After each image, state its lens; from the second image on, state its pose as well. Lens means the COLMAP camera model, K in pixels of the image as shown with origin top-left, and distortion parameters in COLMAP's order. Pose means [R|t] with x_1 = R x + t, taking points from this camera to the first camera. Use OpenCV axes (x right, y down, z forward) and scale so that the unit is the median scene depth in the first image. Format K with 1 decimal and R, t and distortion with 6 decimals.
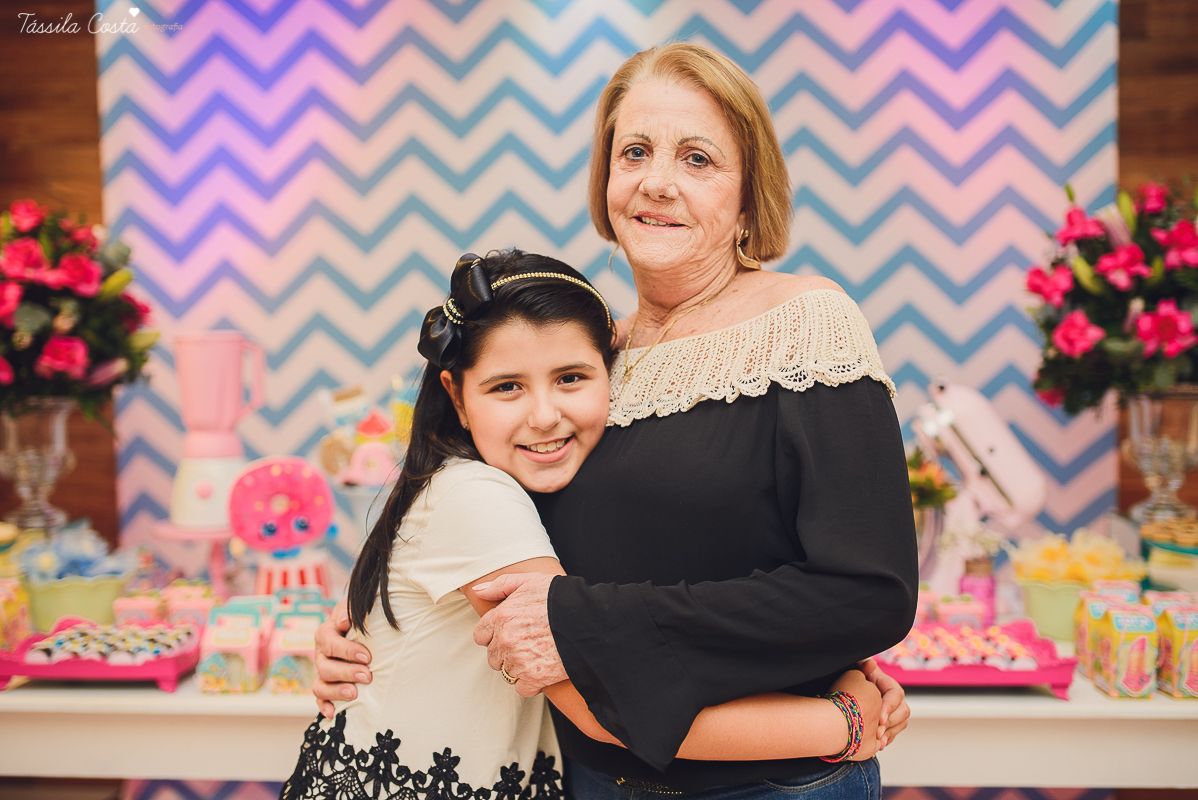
lens RADIAL K [[1149.9, 0, 599.0], [0, 1149.9, 400.0], [0, 0, 1]] dist [-0.066044, 0.102568]
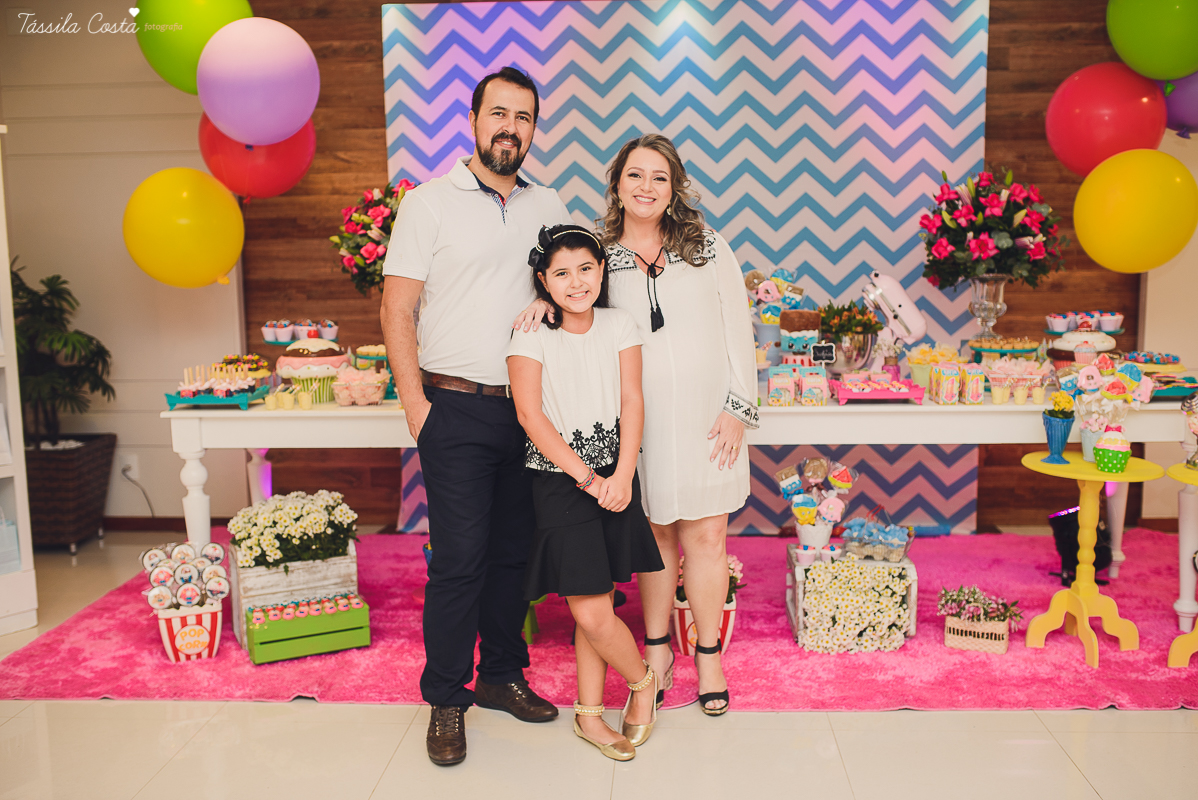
lens RADIAL K [[1149.9, 0, 599.0], [0, 1149.9, 400.0], [0, 0, 1]] dist [-0.066044, 0.102568]
pose [[0.999757, -0.004373, 0.021621, -0.231878], [0.002531, 0.996420, 0.084501, 0.036270], [-0.021913, -0.084425, 0.996189, -1.008646]]
